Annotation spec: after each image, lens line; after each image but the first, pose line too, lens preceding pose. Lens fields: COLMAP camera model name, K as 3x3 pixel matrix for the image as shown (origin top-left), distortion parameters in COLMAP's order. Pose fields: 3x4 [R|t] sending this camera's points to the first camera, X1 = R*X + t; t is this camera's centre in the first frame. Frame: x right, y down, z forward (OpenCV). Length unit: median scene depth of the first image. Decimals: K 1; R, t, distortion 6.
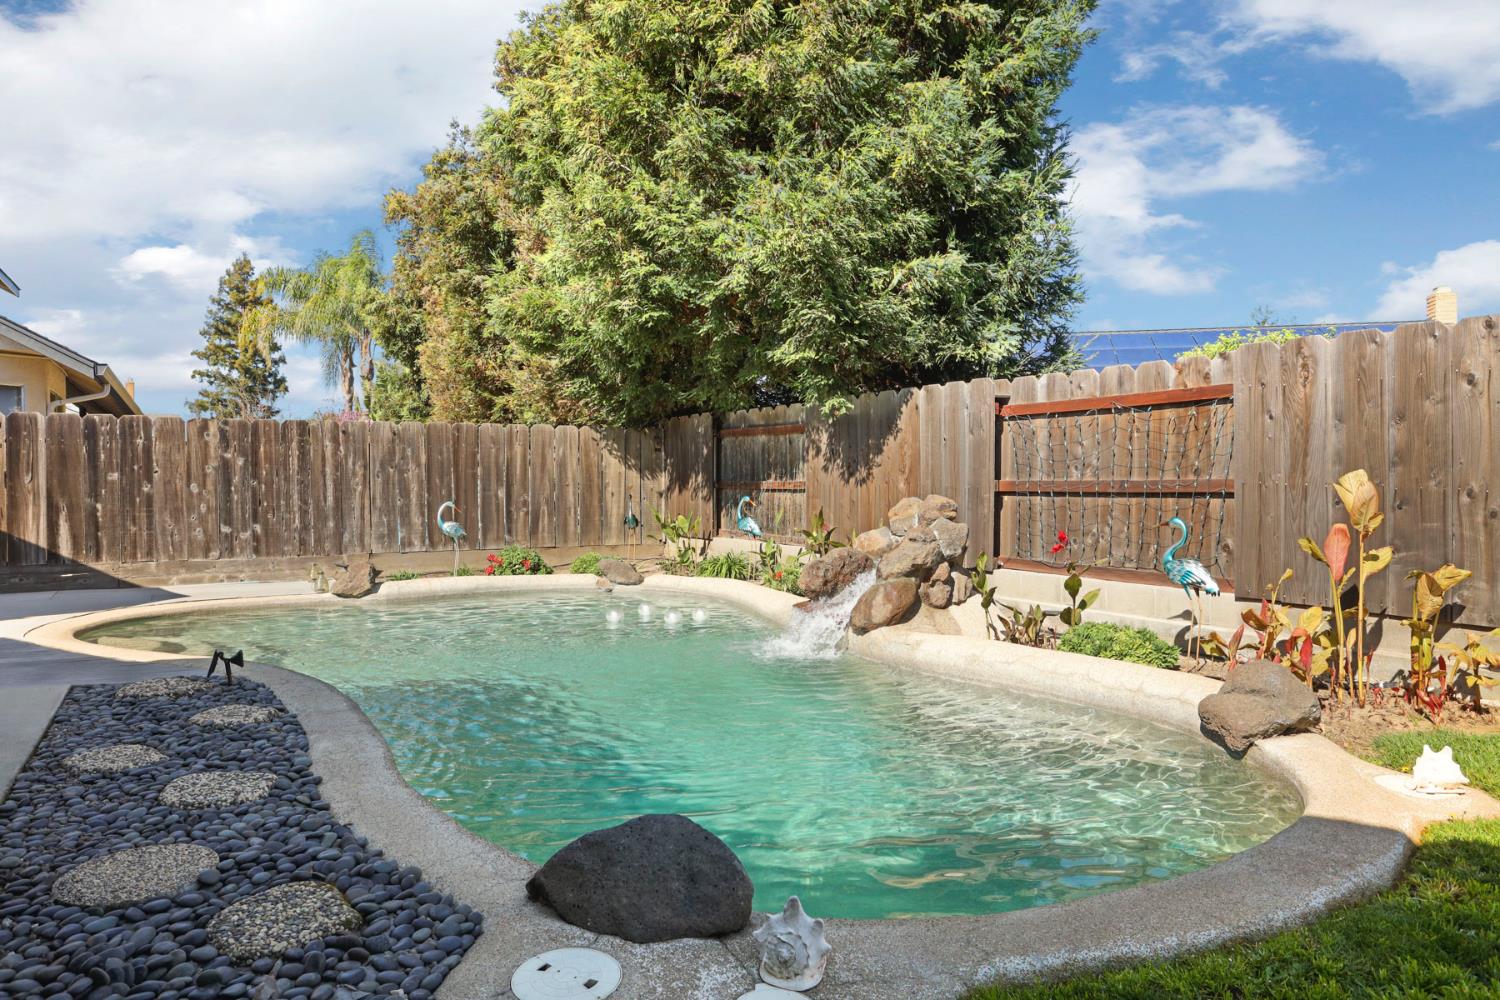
lens RADIAL K [[990.9, 0, 744.0], [0, 990.9, 485.9], [0, 0, 1]] dist [-0.064664, 0.076748]
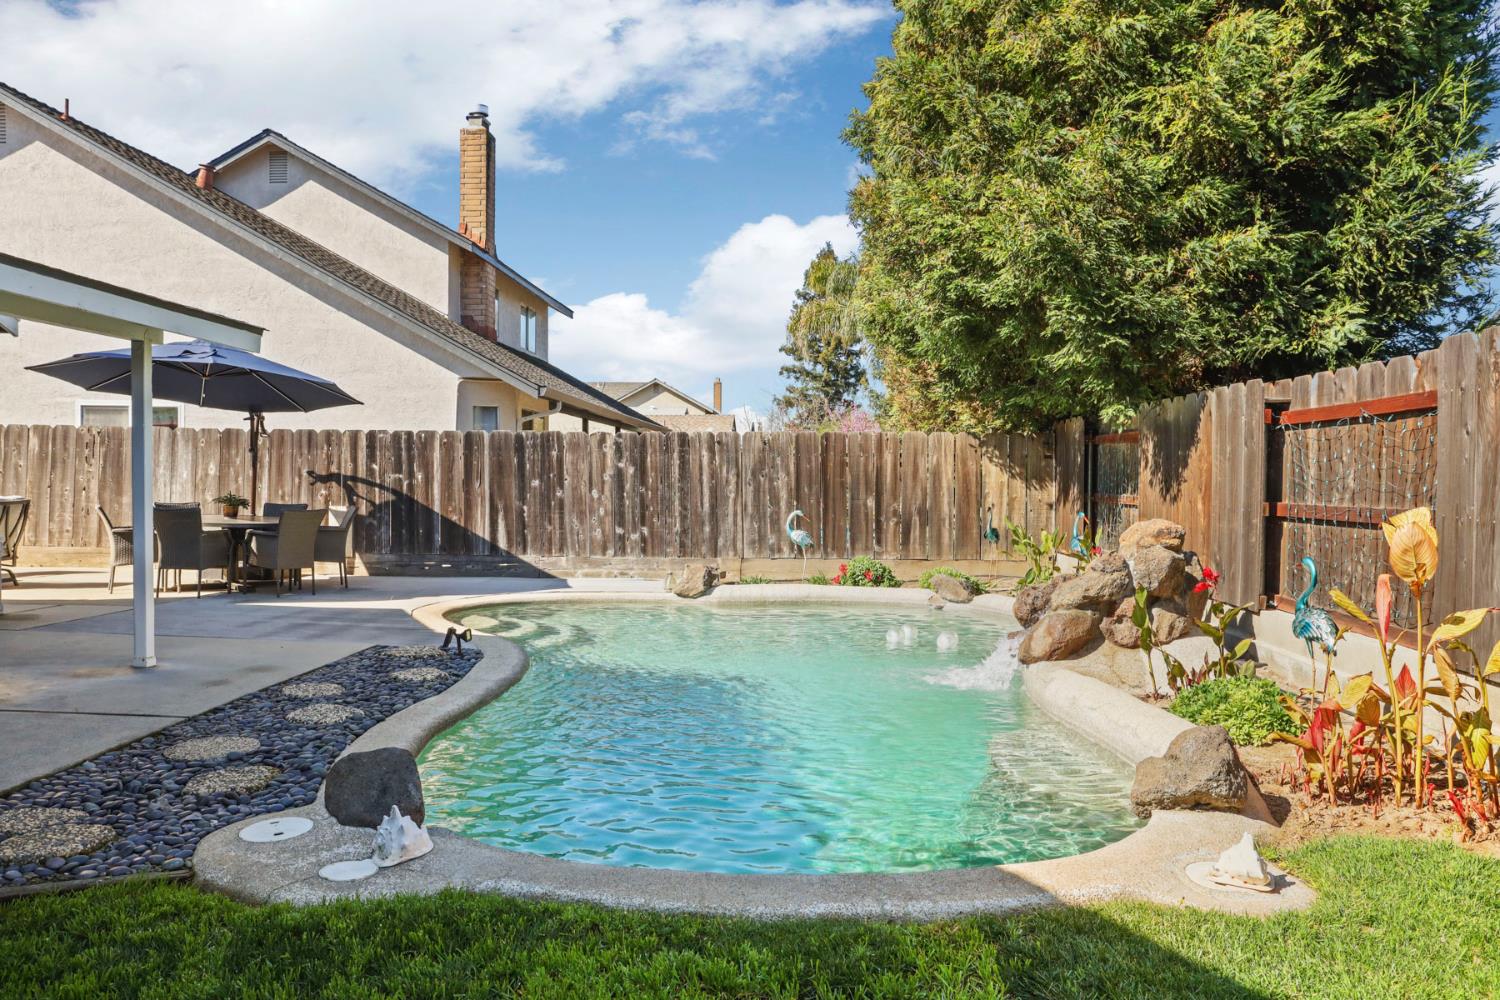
lens RADIAL K [[1151.6, 0, 752.7], [0, 1151.6, 482.7], [0, 0, 1]] dist [-0.005518, 0.050315]
pose [[0.846555, 0.010169, -0.532204, 0.297558], [-0.011090, 0.999937, 0.001467, -0.014090], [0.532185, 0.004660, 0.846615, -0.034369]]
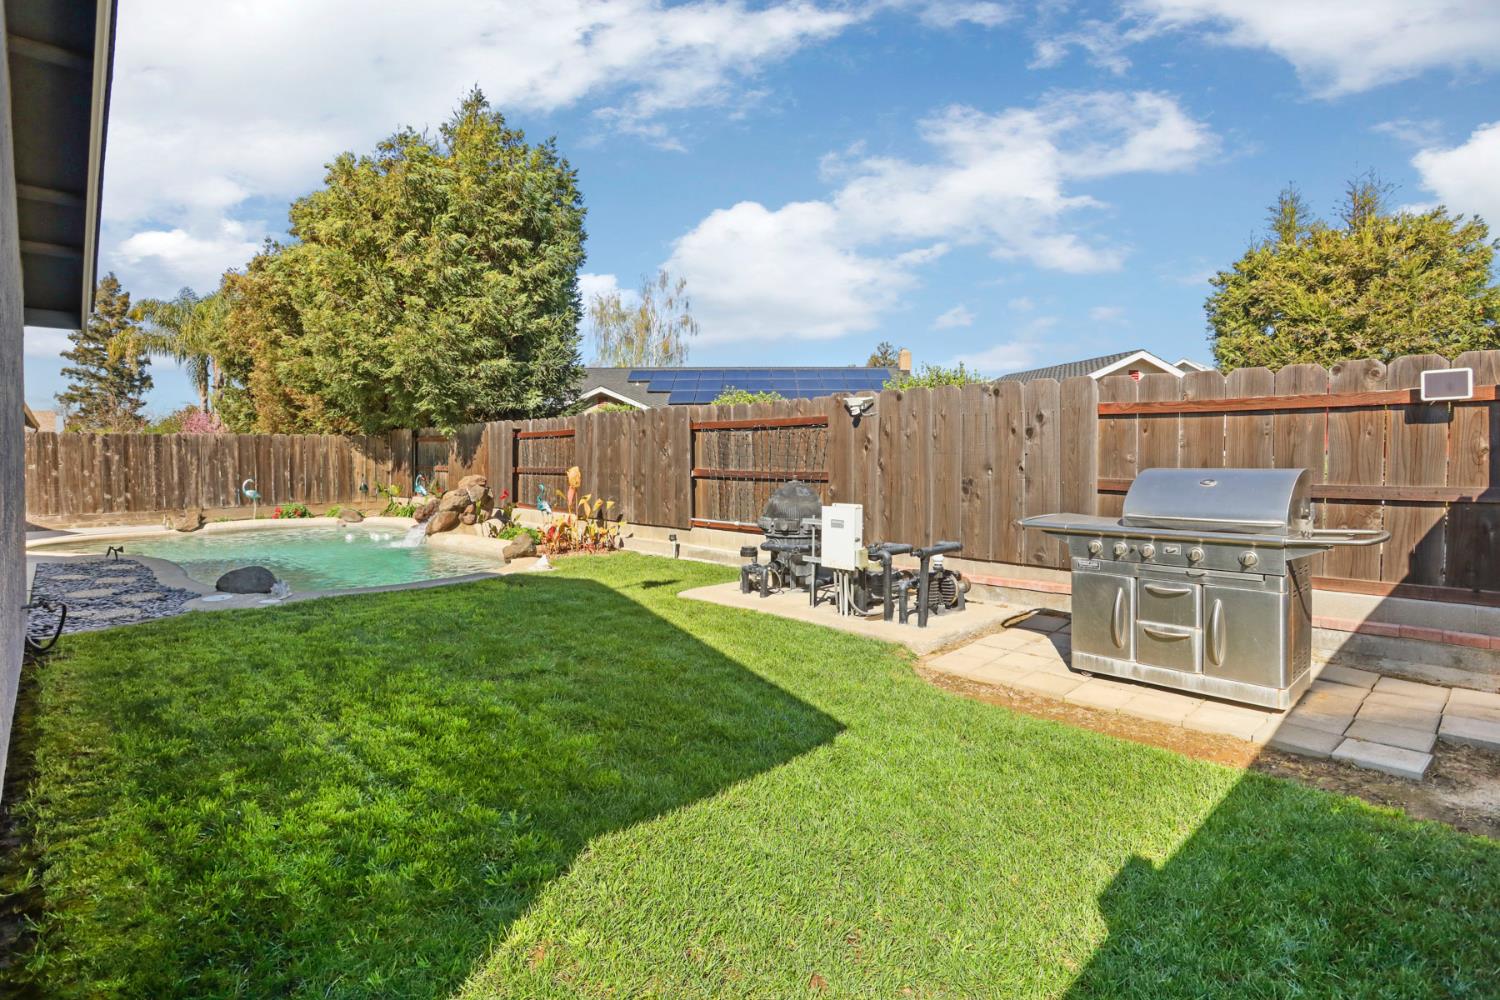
lens RADIAL K [[742.9, 0, 752.4], [0, 742.9, 461.7], [0, 0, 1]] dist [-0.077790, 0.033091]
pose [[0.966119, -0.006314, 0.258019, 0.253237], [0.005574, 0.999978, 0.003597, -0.015379], [-0.258036, -0.002037, 0.966133, -0.520258]]
